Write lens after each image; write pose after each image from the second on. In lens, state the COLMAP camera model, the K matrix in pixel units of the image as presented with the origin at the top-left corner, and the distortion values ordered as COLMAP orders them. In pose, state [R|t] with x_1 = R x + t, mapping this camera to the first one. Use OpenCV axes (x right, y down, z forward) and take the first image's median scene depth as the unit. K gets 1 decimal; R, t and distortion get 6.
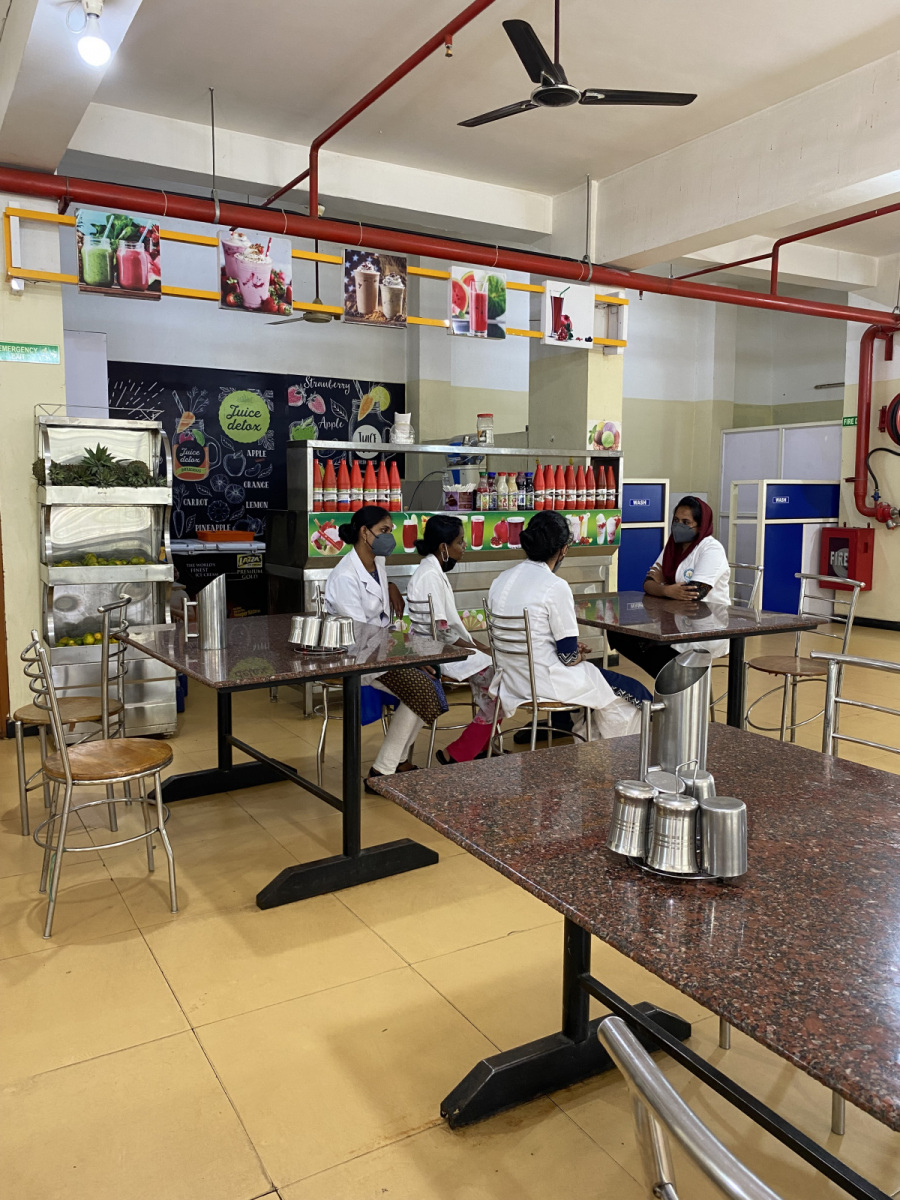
lens RADIAL K [[914.2, 0, 450.0], [0, 914.2, 600.0], [0, 0, 1]] dist [-0.006866, -0.007393]
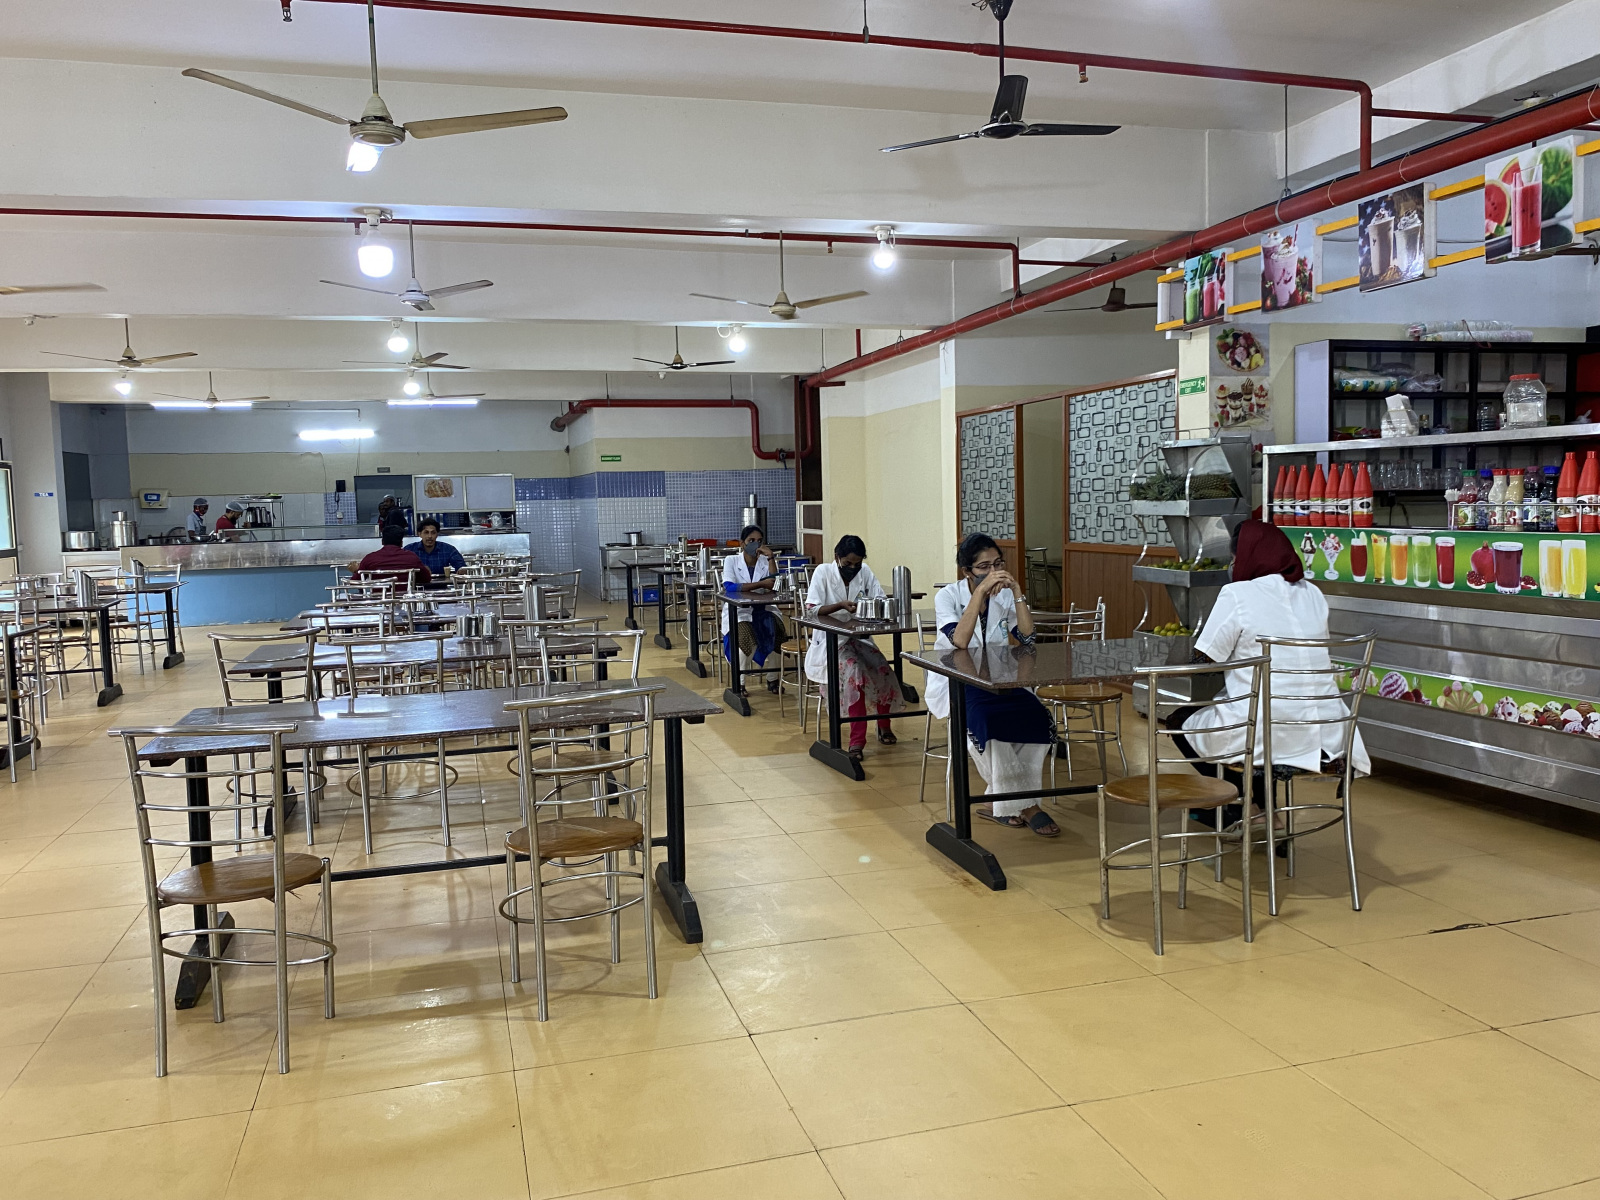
lens RADIAL K [[1218.9, 0, 800.0], [0, 1218.9, 600.0], [0, 0, 1]] dist [-0.006866, -0.007393]
pose [[-0.246491, 0.074172, -0.966303, 1.048104], [-0.104639, 0.989201, 0.102622, -0.092544], [0.963480, 0.126408, -0.236068, 0.797893]]
